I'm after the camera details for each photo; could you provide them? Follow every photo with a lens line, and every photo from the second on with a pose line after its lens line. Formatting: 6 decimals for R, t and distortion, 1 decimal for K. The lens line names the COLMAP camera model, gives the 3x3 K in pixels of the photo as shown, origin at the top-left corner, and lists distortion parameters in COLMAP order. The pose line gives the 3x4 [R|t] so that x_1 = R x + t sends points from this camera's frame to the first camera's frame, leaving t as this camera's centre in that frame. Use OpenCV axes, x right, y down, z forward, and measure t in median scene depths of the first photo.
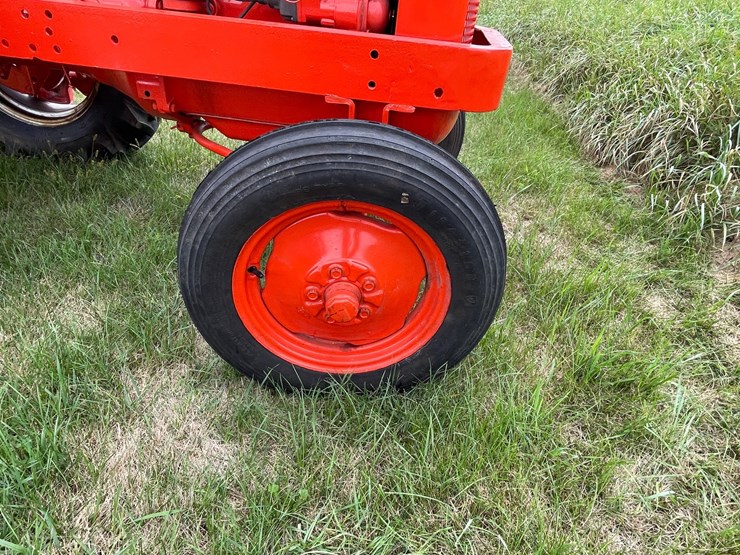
lens RADIAL K [[467.5, 0, 367.3], [0, 467.5, 280.3], [0, 0, 1]] dist [-0.003877, 0.000463]
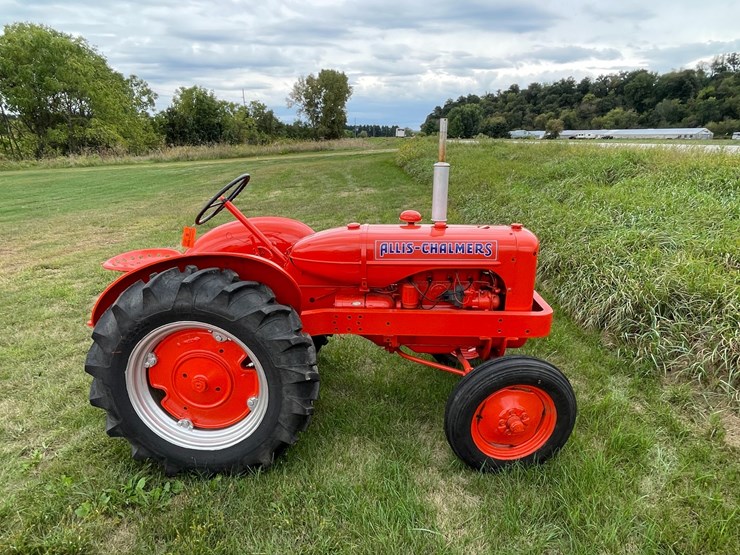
lens RADIAL K [[467.5, 0, 364.3], [0, 467.5, 278.2], [0, 0, 1]] dist [-0.003877, 0.000463]
pose [[0.992884, -0.105368, 0.055489, -0.830175], [0.117158, 0.947791, -0.296591, -0.045015], [-0.021341, 0.300981, 0.953391, -1.444165]]
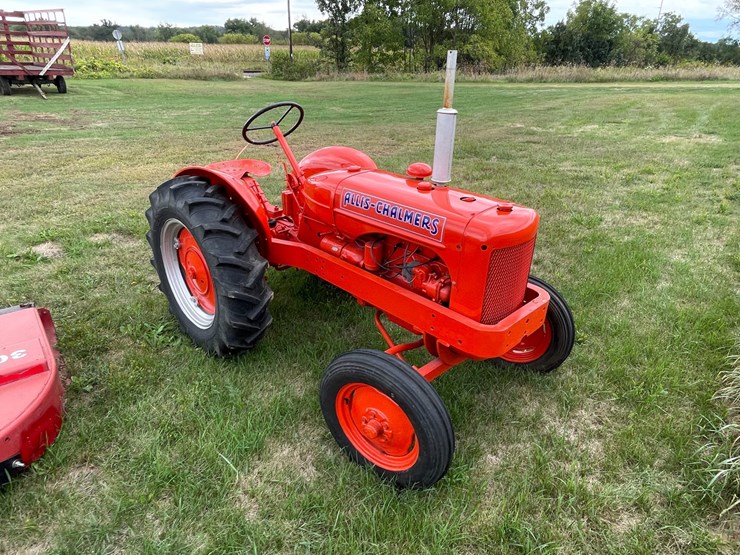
lens RADIAL K [[467.5, 0, 371.8], [0, 467.5, 279.8], [0, 0, 1]] dist [-0.003877, 0.000463]
pose [[0.792190, 0.209941, -0.573027, 0.942603], [-0.309410, 0.947506, -0.080609, -0.391696], [0.526024, 0.241157, 0.815563, -0.837987]]
